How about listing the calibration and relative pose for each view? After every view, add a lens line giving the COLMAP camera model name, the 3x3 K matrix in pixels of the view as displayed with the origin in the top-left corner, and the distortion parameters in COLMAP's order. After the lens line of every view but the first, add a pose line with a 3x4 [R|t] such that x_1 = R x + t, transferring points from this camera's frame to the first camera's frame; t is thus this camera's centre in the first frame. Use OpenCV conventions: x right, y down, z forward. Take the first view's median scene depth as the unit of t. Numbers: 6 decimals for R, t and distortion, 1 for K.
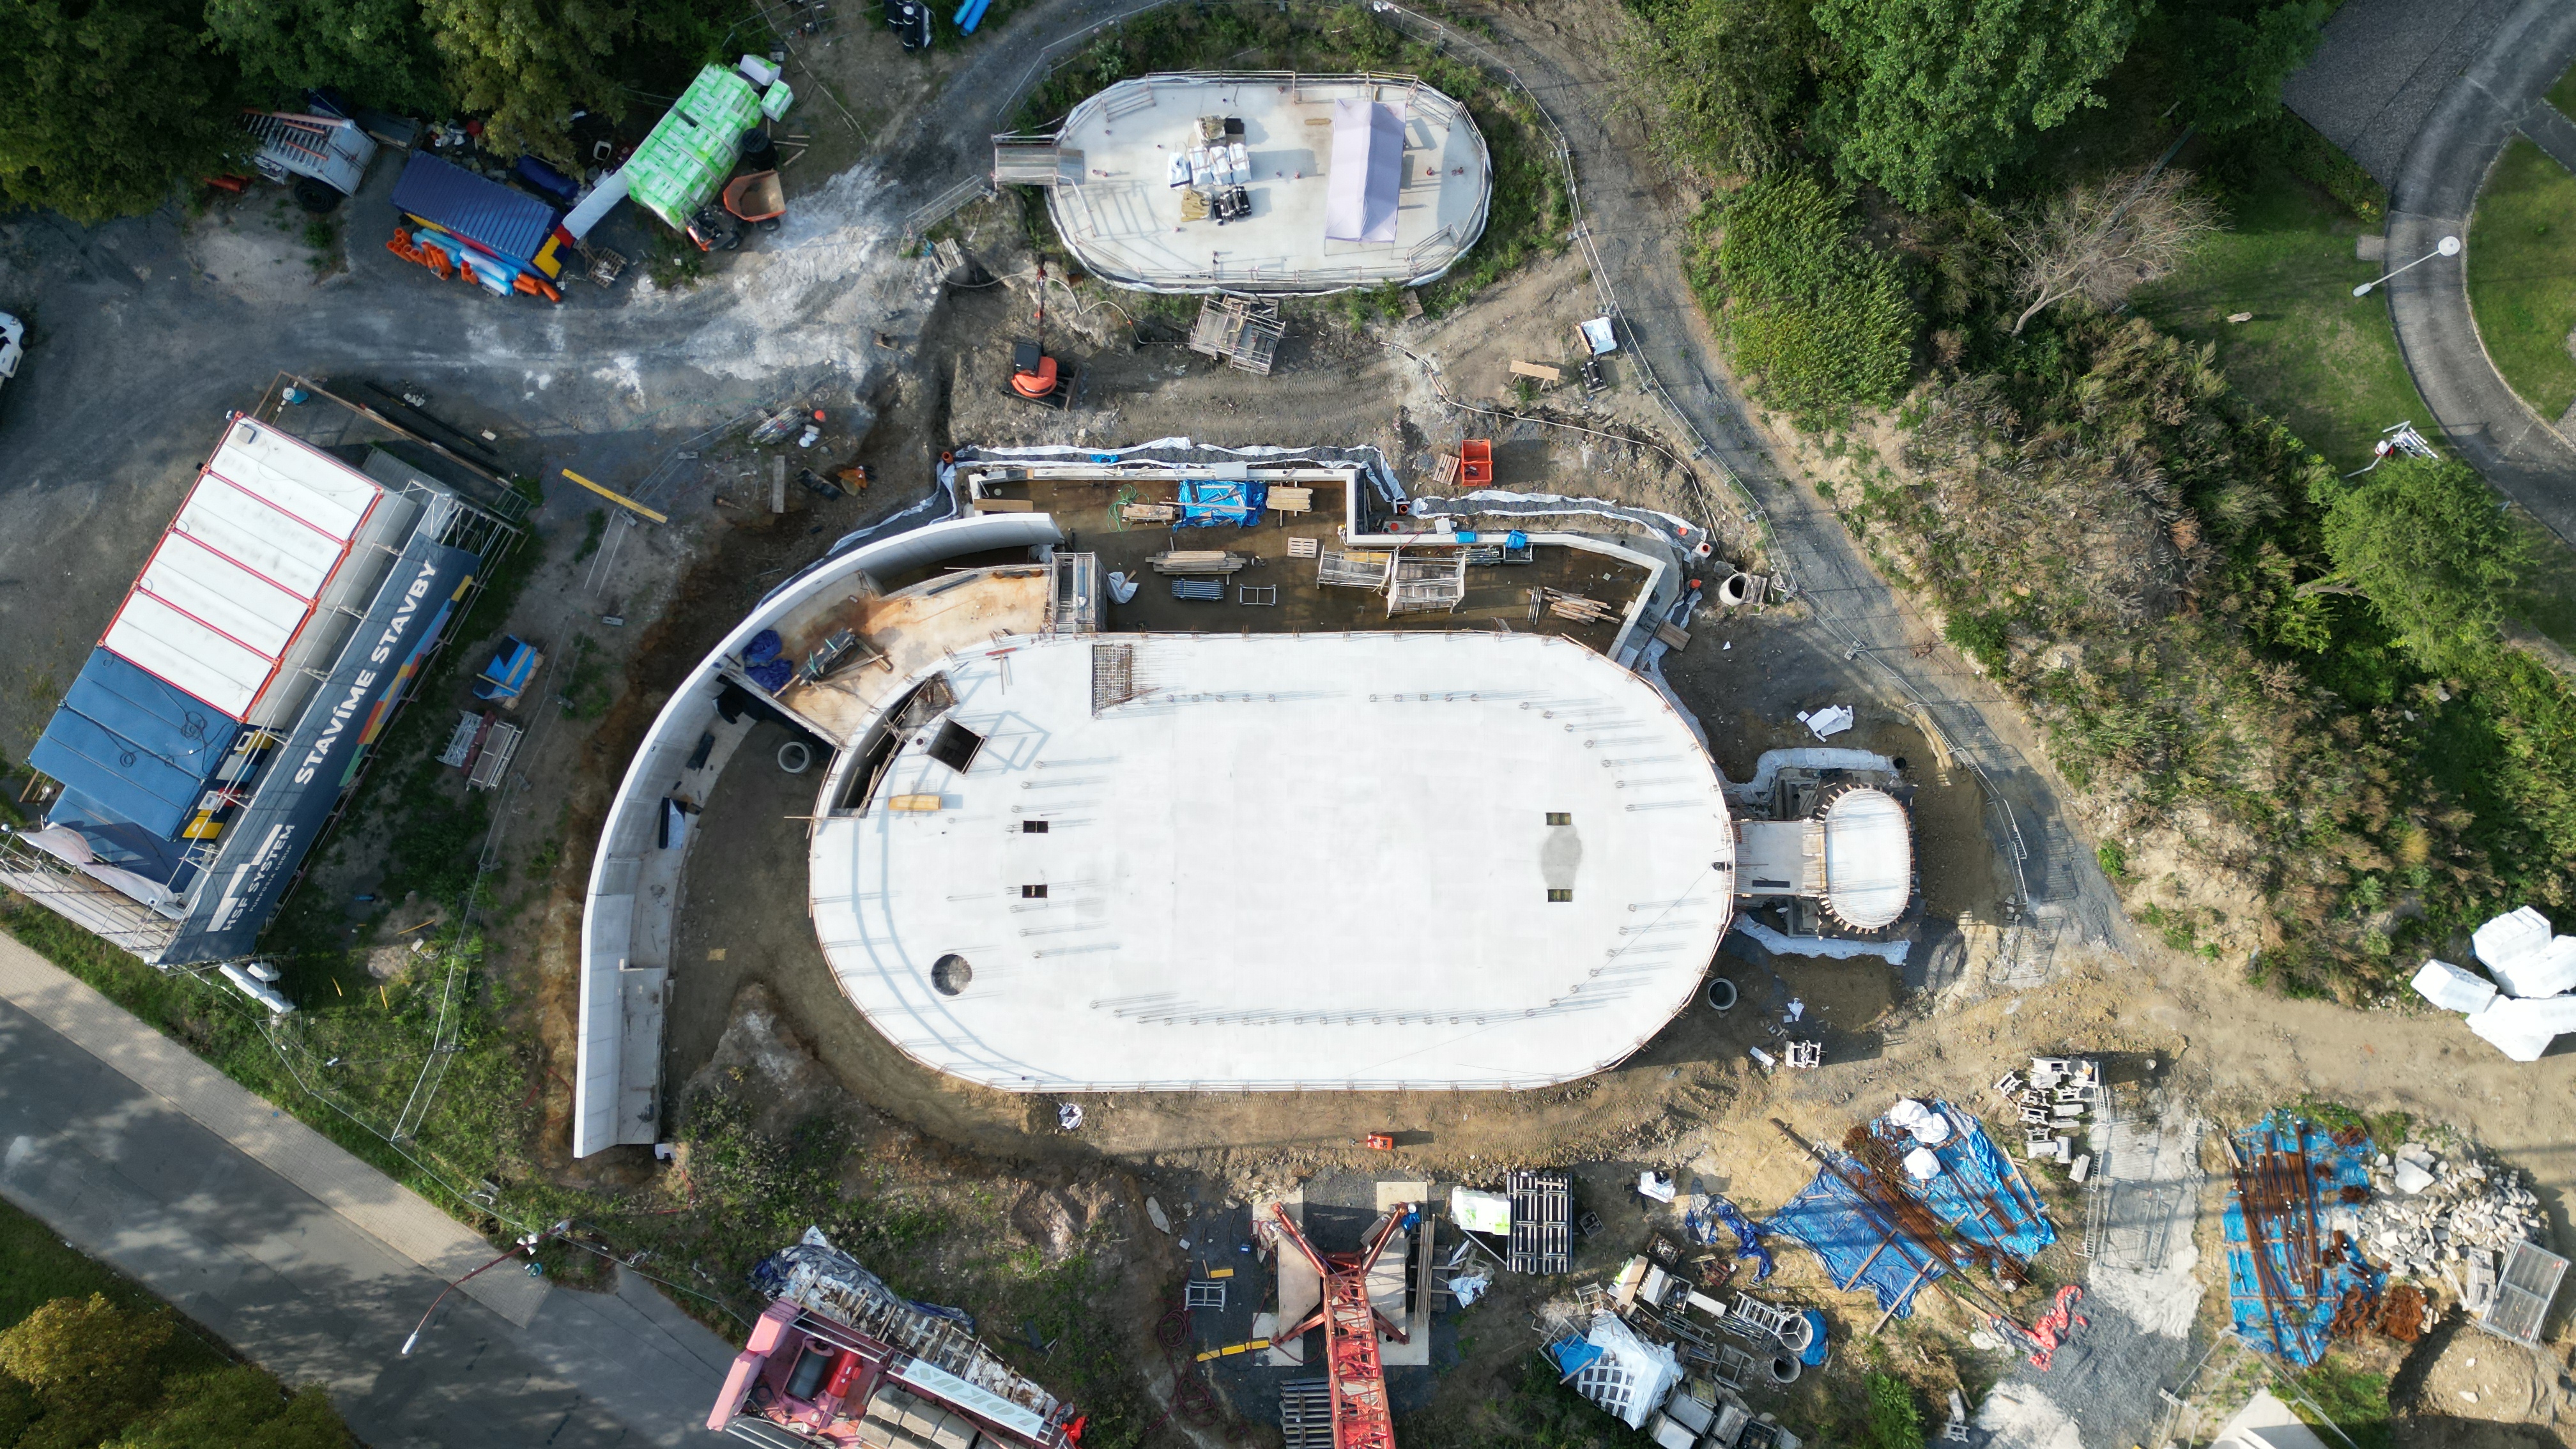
lens RADIAL K [[1879.9, 0, 1276.7], [0, 1879.9, 720.8], [0, 0, 1]] dist [0.088916, -0.002127]
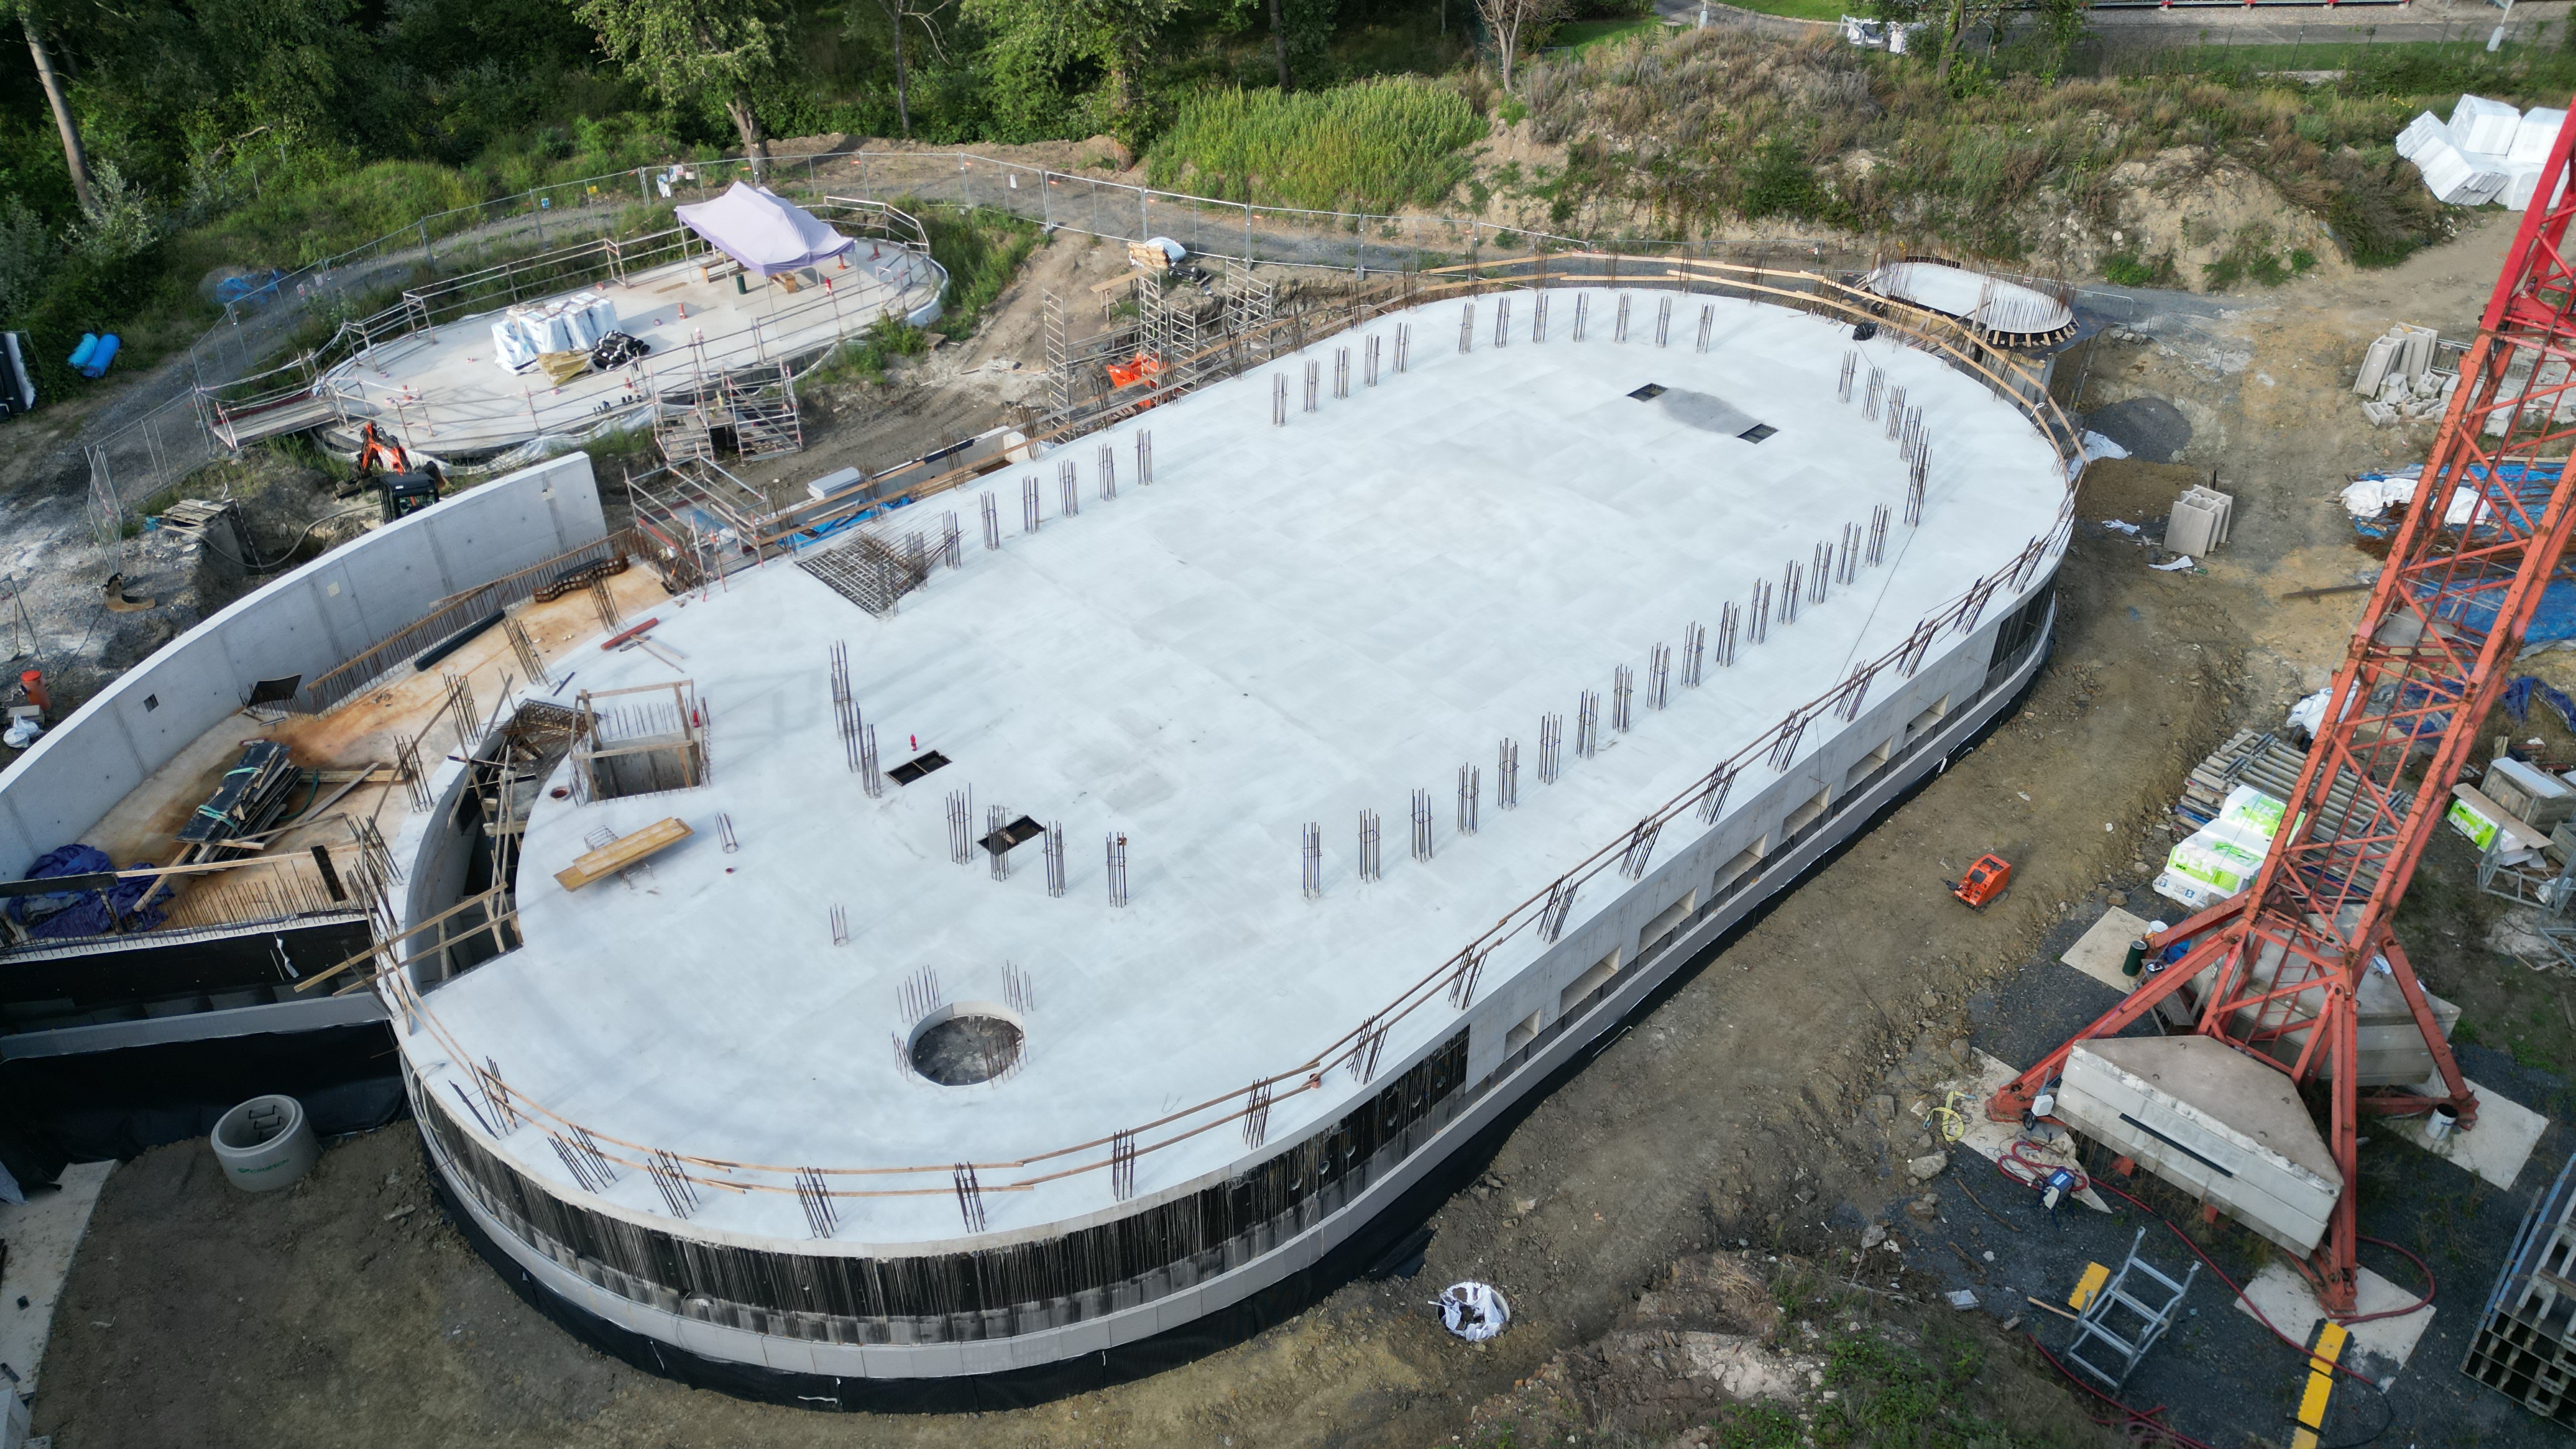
lens RADIAL K [[1799.2, 0, 1295.4], [0, 1799.2, 716.1], [0, 0, 1]] dist [0.079285, -0.083822]
pose [[0.714726, -0.406651, 0.569036, -0.284243], [0.696255, 0.490820, -0.523761, 0.311885], [-0.066306, 0.770539, 0.633934, 0.702601]]
